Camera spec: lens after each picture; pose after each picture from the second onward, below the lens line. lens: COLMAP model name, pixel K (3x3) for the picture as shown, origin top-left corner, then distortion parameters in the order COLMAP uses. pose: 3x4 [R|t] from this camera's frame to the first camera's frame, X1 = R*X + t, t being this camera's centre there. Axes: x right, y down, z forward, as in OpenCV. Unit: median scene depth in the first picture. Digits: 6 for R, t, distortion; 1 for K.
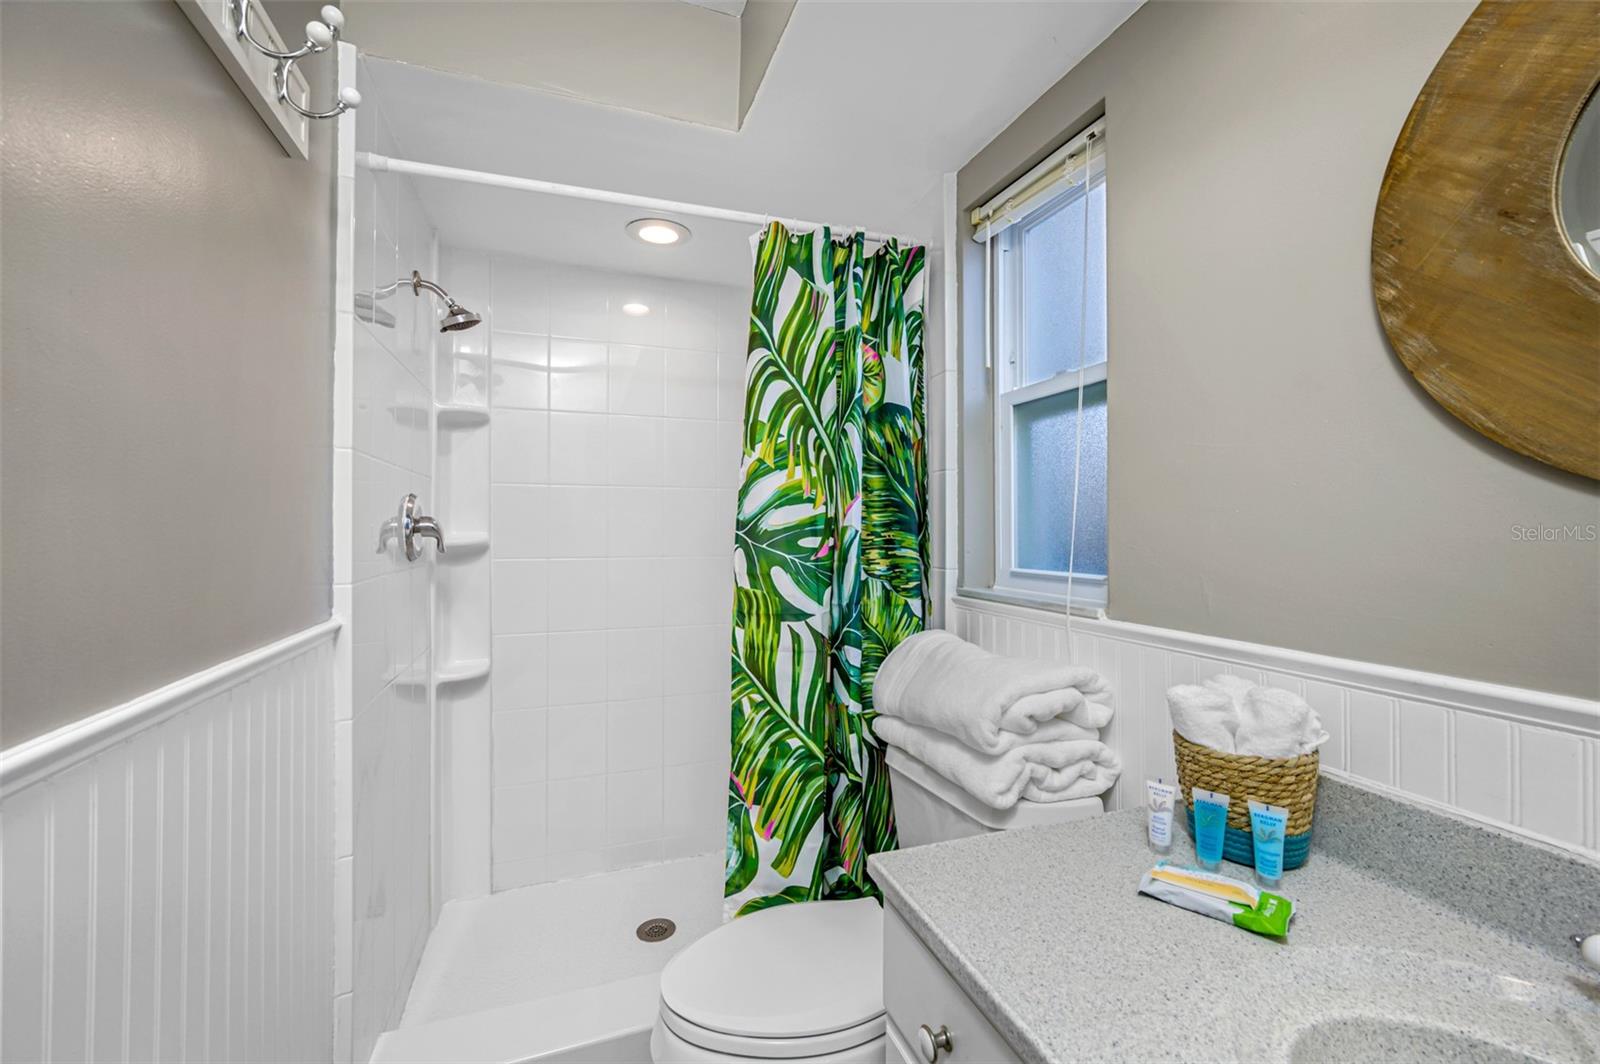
lens RADIAL K [[652.0, 0, 798.7], [0, 652.0, 522.4], [0, 0, 1]] dist [0.002538, 0.000476]
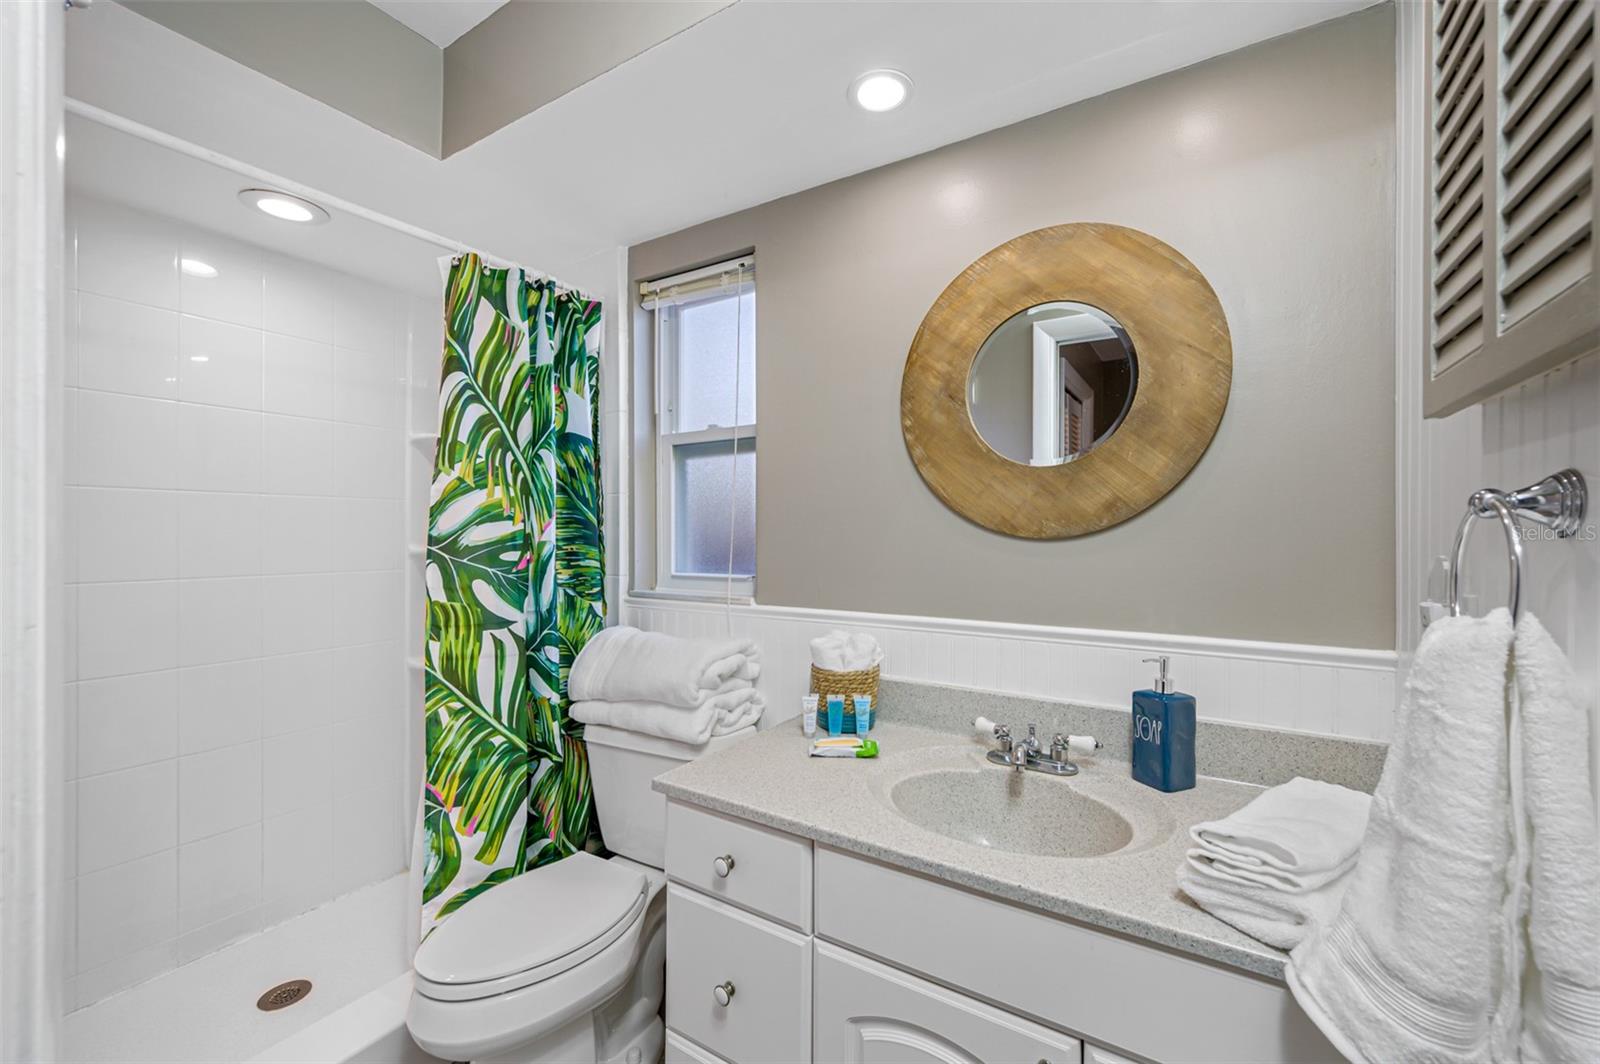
lens RADIAL K [[648.4, 0, 804.1], [0, 648.4, 536.0], [0, 0, 1]] dist [0.001188, 0.000028]
pose [[0.781808, -0.002279, 0.623516, -0.281296], [-0.004883, 0.999940, 0.009777, -0.016843], [-0.623501, -0.010689, 0.781750, -0.164032]]
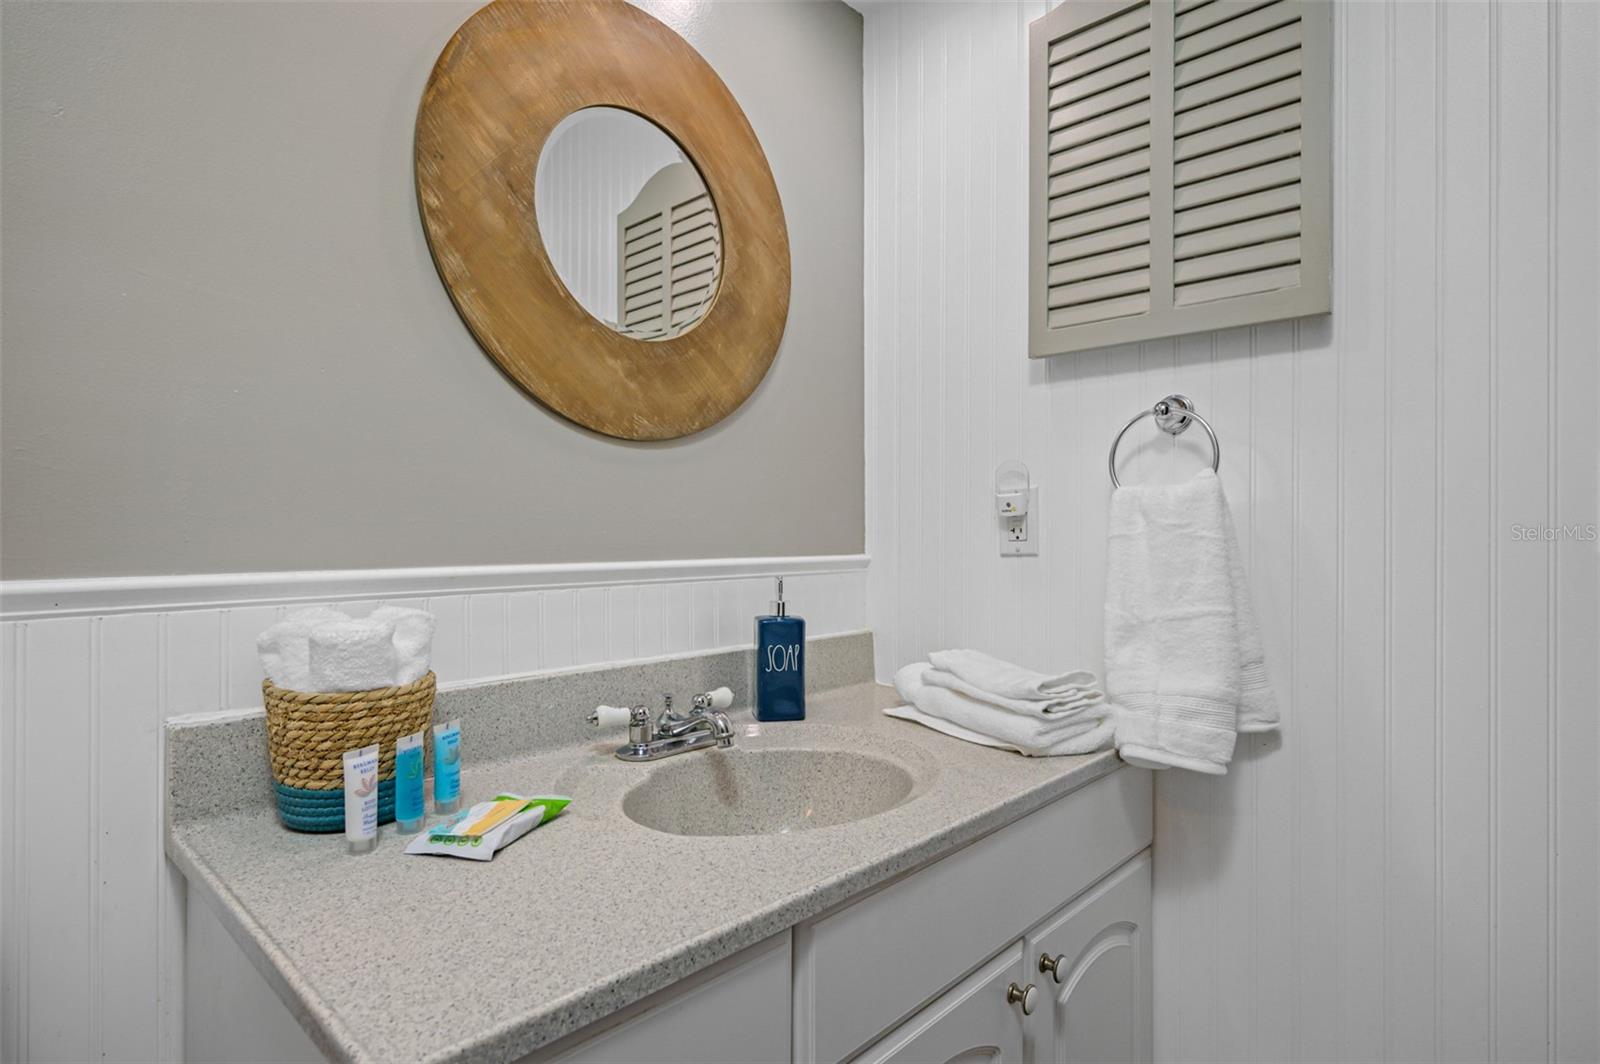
lens RADIAL K [[829.9, 0, 800.0], [0, 829.9, 532.0], [0, 0, 1]] dist [0.001412, 0.000204]
pose [[-0.459565, 0.000208, 0.888144, -0.269144], [-0.006309, 0.999974, -0.003499, 0.088071], [-0.888122, -0.007212, -0.459552, 0.566671]]
